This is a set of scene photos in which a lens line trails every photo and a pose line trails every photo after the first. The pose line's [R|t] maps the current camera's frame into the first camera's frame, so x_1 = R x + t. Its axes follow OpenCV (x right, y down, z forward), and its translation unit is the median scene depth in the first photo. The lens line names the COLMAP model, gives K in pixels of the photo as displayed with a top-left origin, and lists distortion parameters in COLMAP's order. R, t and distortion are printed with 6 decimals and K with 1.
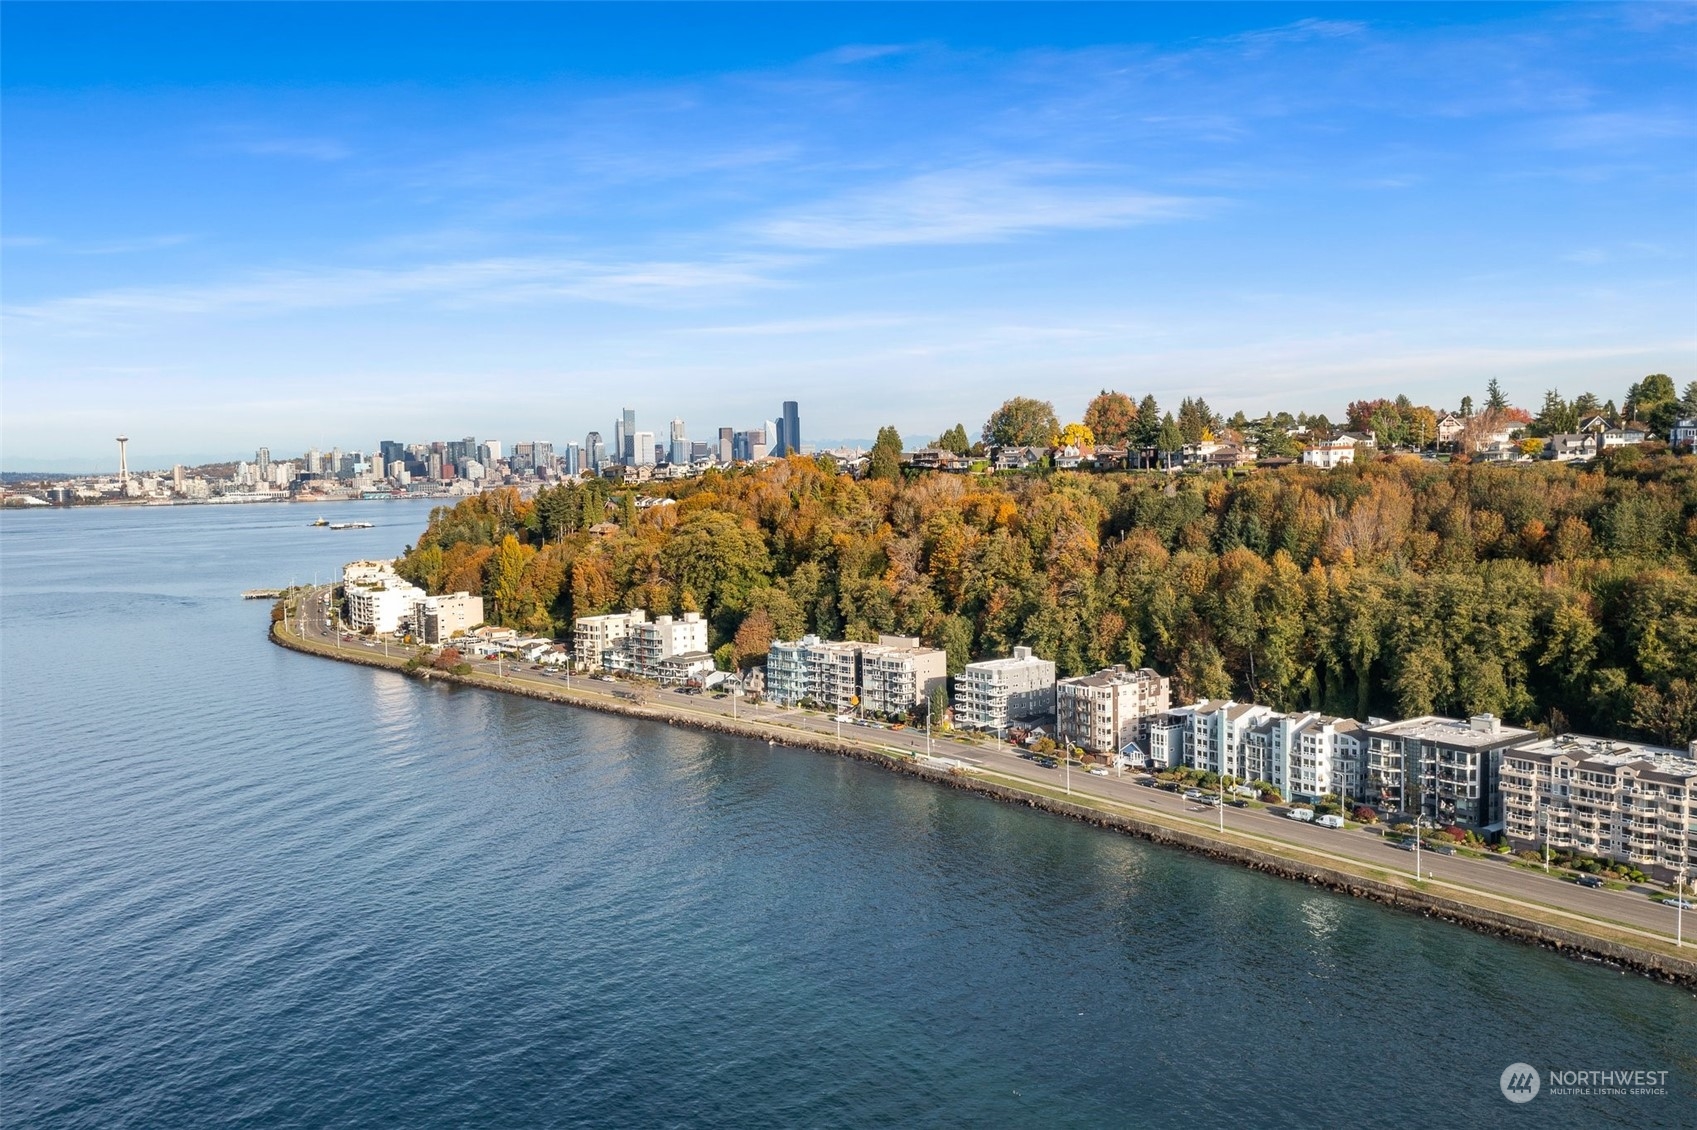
lens RADIAL K [[1371.3, 0, 848.5], [0, 1371.3, 565.0], [0, 0, 1]] dist [-0.004329, 0.001625]
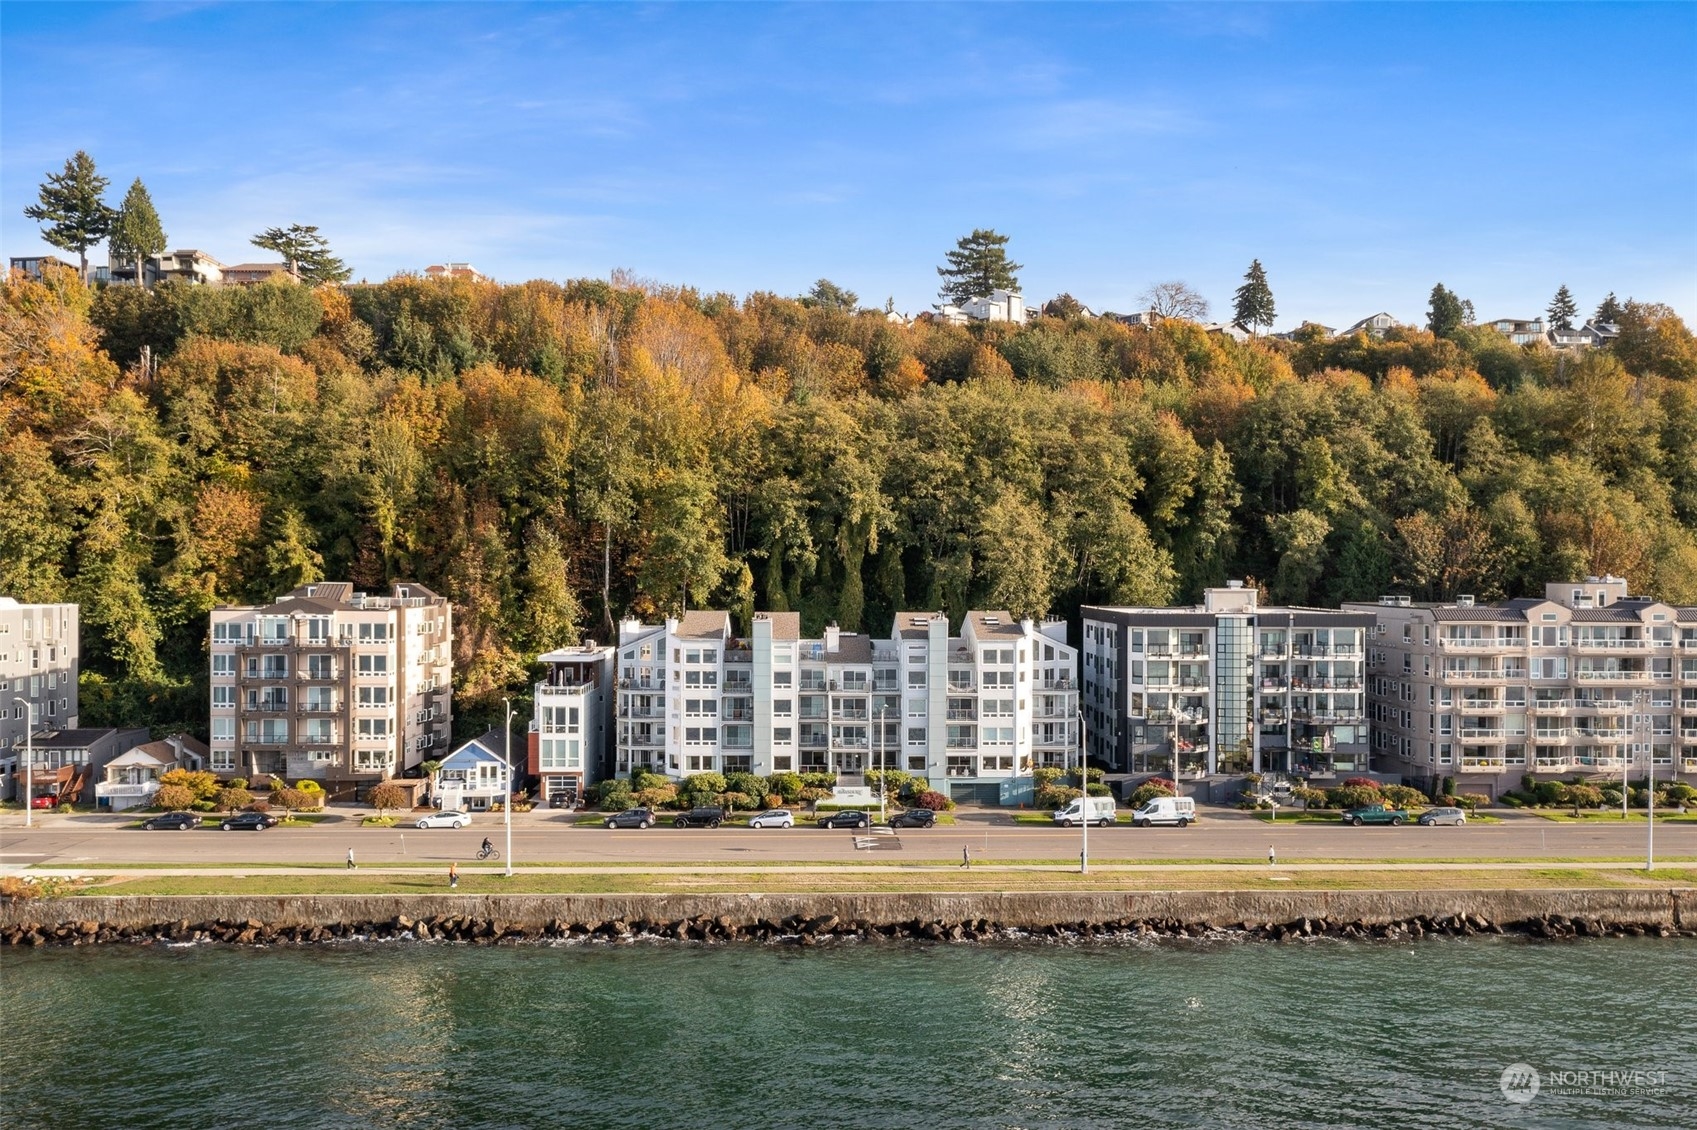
lens RADIAL K [[1387.1, 0, 848.5], [0, 1387.1, 565.0], [0, 0, 1]] dist [0.000319, -0.000169]
pose [[0.567890, 0.022049, 0.822809, -0.062496], [0.044278, 0.997375, -0.057287, 0.108513], [-0.821912, 0.068965, 0.565424, 0.694845]]
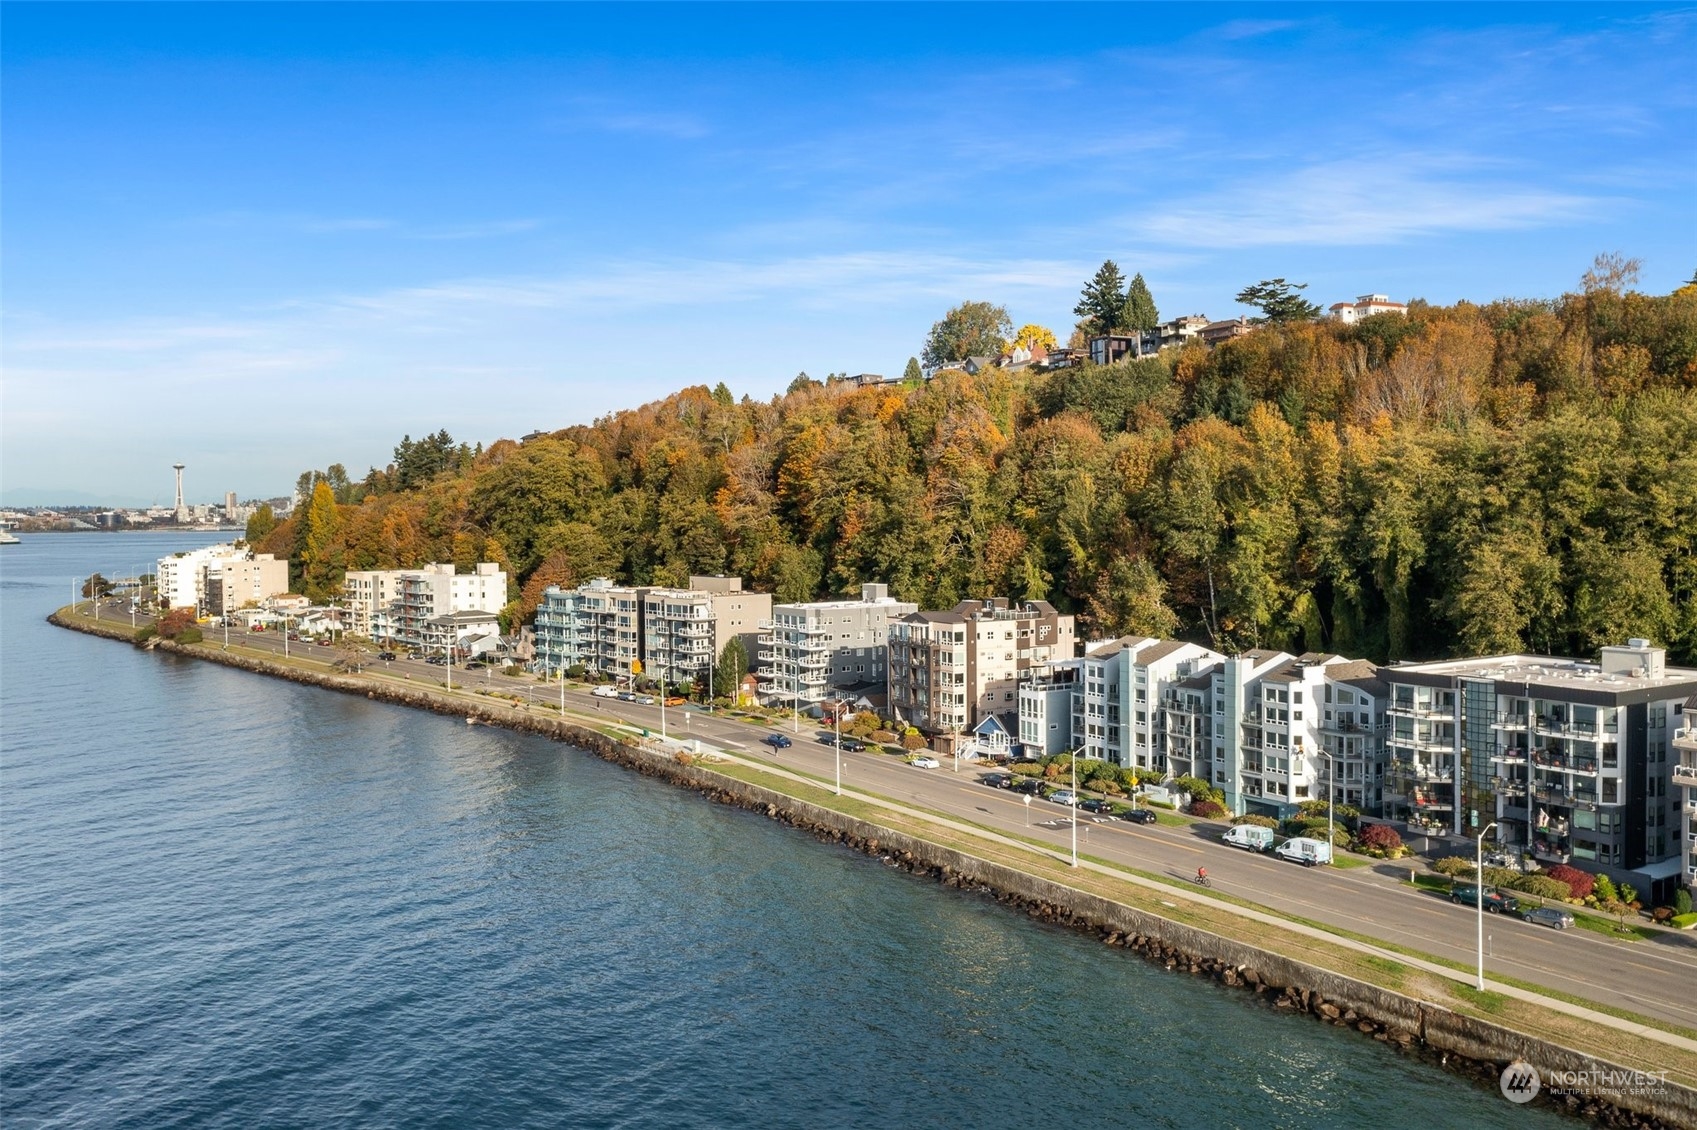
lens RADIAL K [[1385.5, 0, 848.5], [0, 1385.5, 565.0], [0, 0, 1]] dist [0.004644, -0.002994]
pose [[0.998250, 0.014613, -0.057306, 0.182426], [-0.016596, 0.999274, -0.034293, 0.088636], [0.056763, 0.035184, 0.997768, 0.418054]]
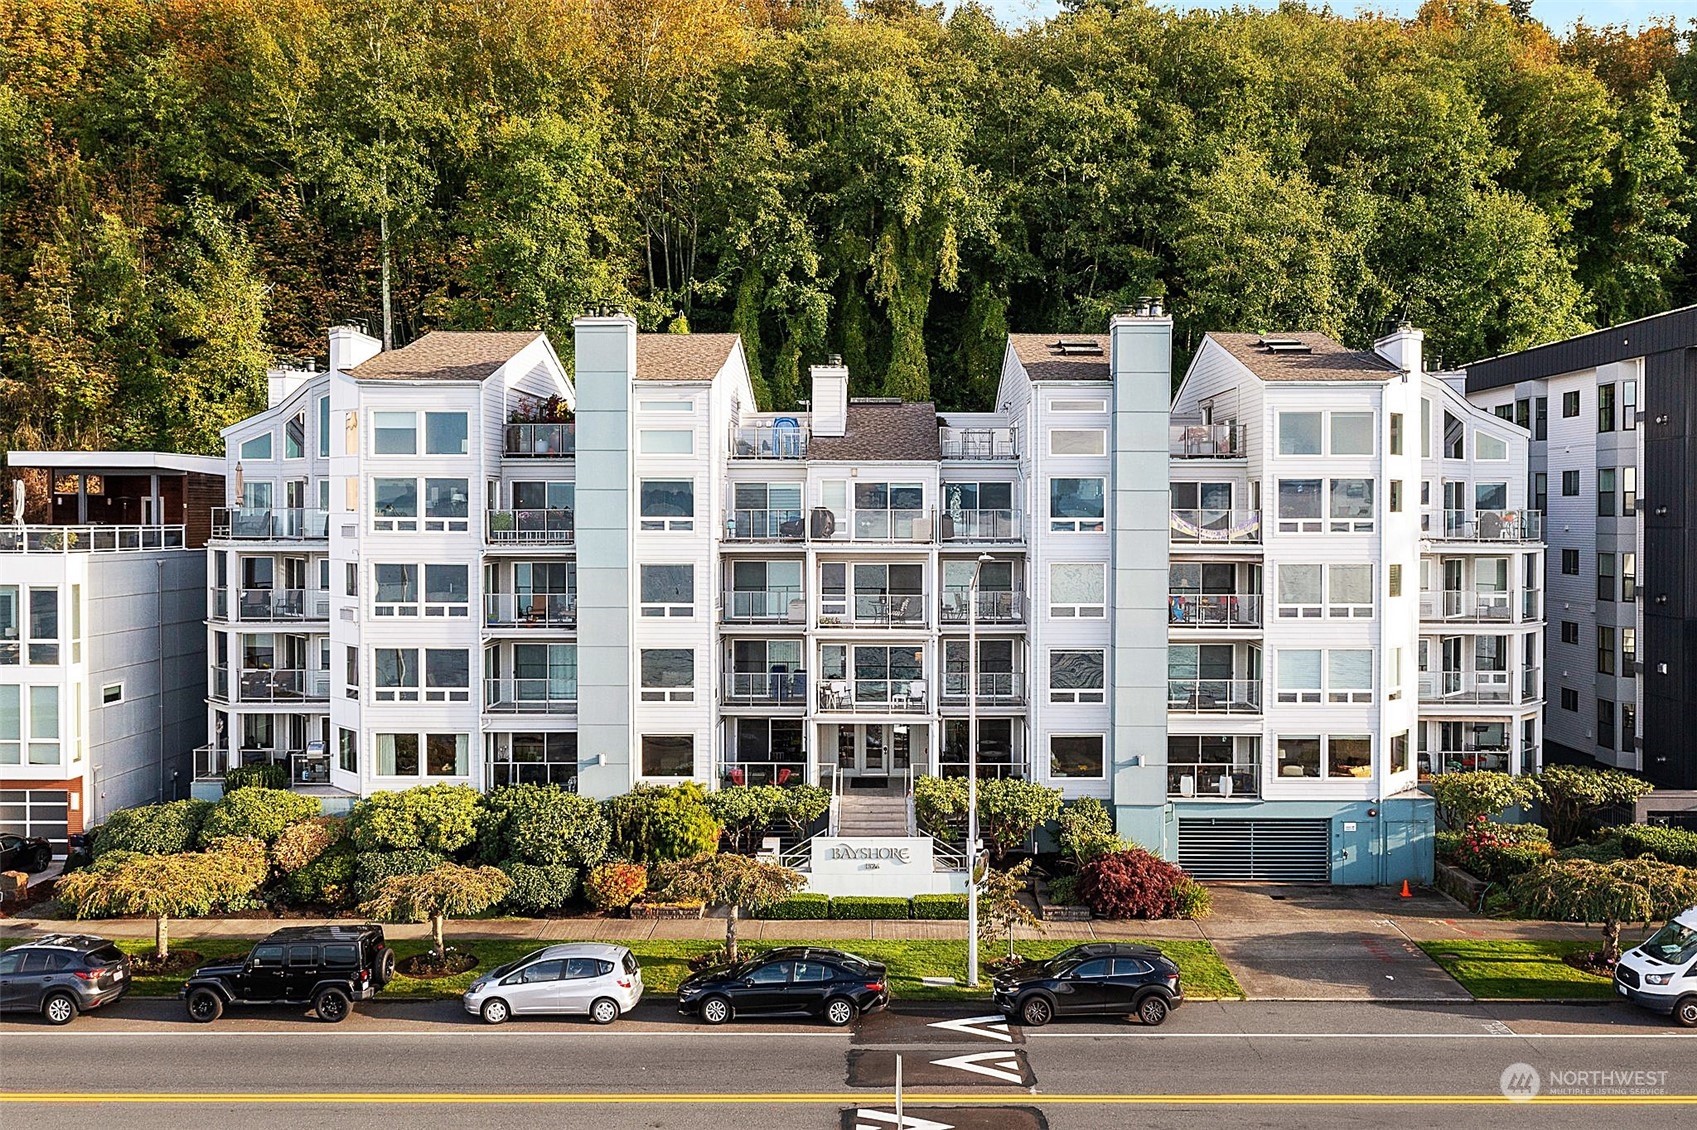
lens RADIAL K [[1408.6, 0, 886.3], [0, 1408.6, 548.7], [0, 0, 1]] dist [-0.000318, 0.000488]
pose [[0.594578, -0.002303, 0.804034, 0.165878], [0.044965, 0.998526, -0.030391, 0.127387], [-0.802779, 0.054223, 0.593806, 0.846043]]
